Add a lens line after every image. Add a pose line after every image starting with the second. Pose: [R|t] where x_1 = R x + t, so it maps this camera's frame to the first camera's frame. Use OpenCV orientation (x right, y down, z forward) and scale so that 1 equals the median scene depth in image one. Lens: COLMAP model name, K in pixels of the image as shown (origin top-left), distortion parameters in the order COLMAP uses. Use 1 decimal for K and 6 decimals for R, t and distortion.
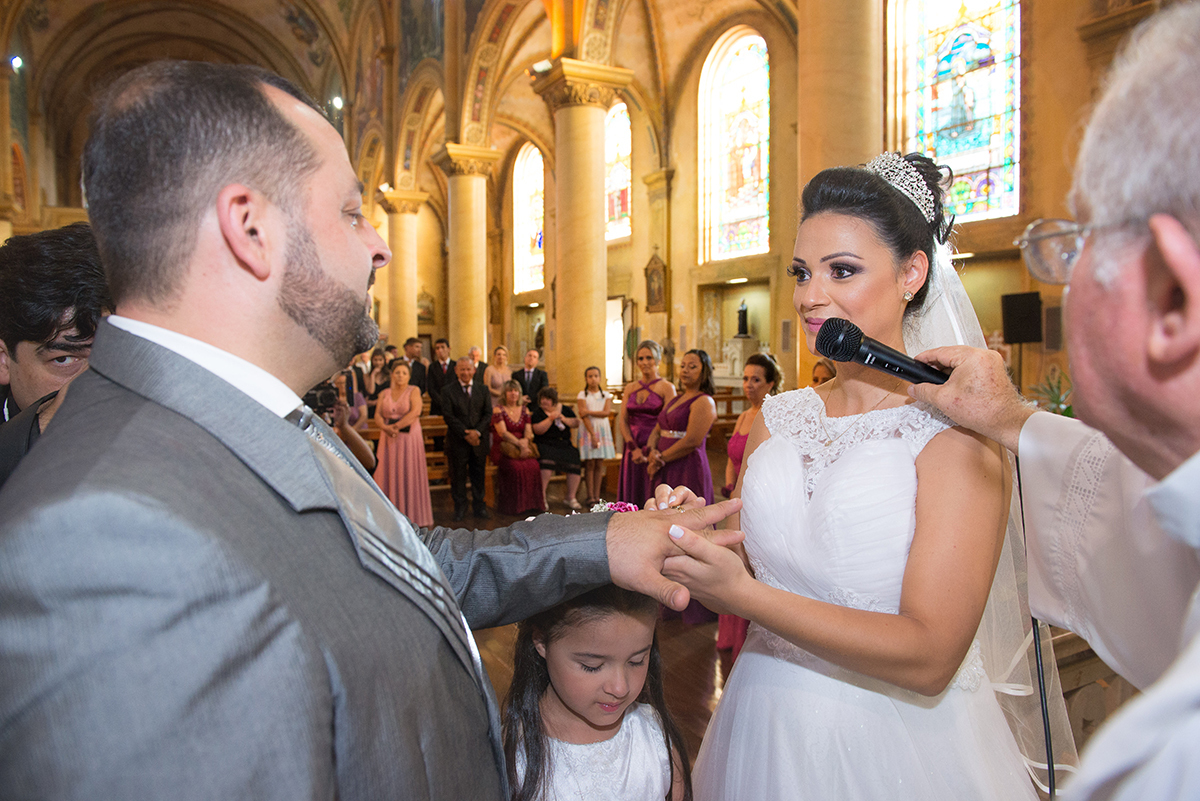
lens RADIAL K [[782.5, 0, 591.9], [0, 782.5, 407.3], [0, 0, 1]] dist [-0.055302, -0.007306]
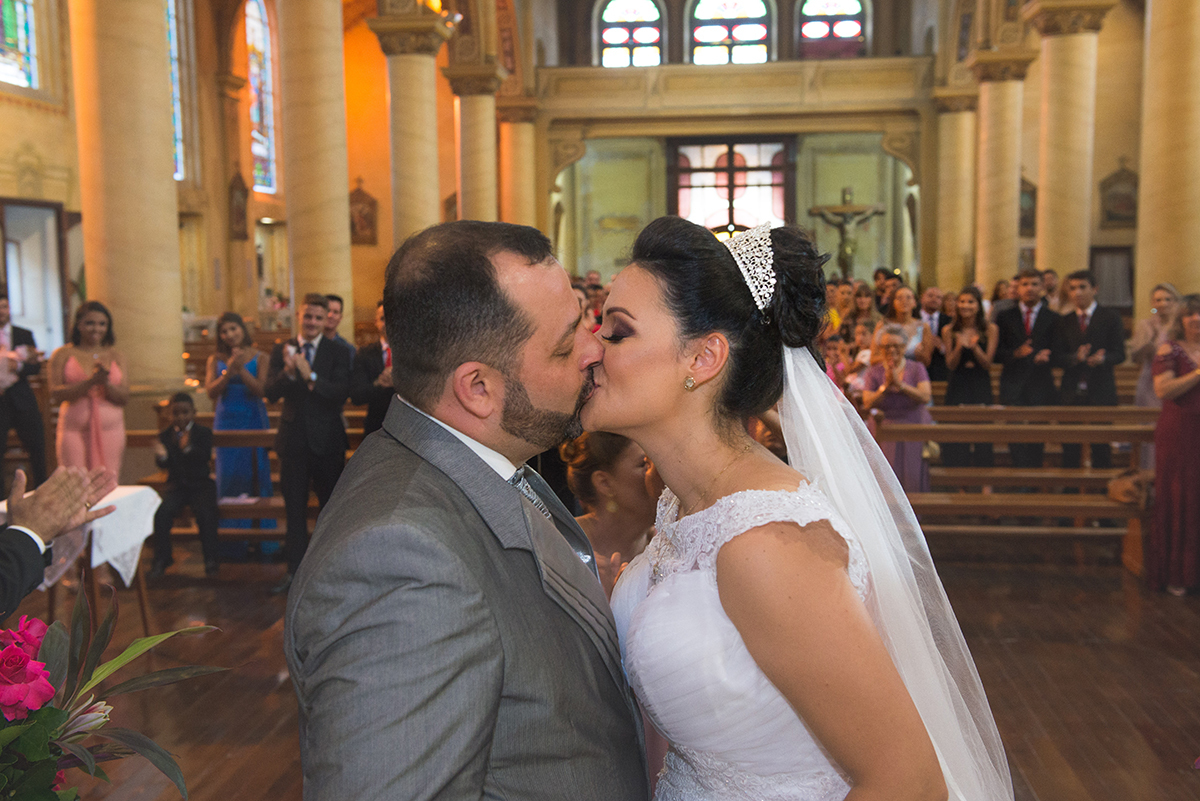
lens RADIAL K [[1335.6, 0, 601.9], [0, 1335.6, 403.9], [0, 0, 1]] dist [0.032764, 0.000000]
pose [[0.838425, 0.044893, -0.543165, 0.084420], [-0.031272, 0.998923, 0.034291, -0.017030], [0.544119, -0.011765, 0.838925, -0.073410]]
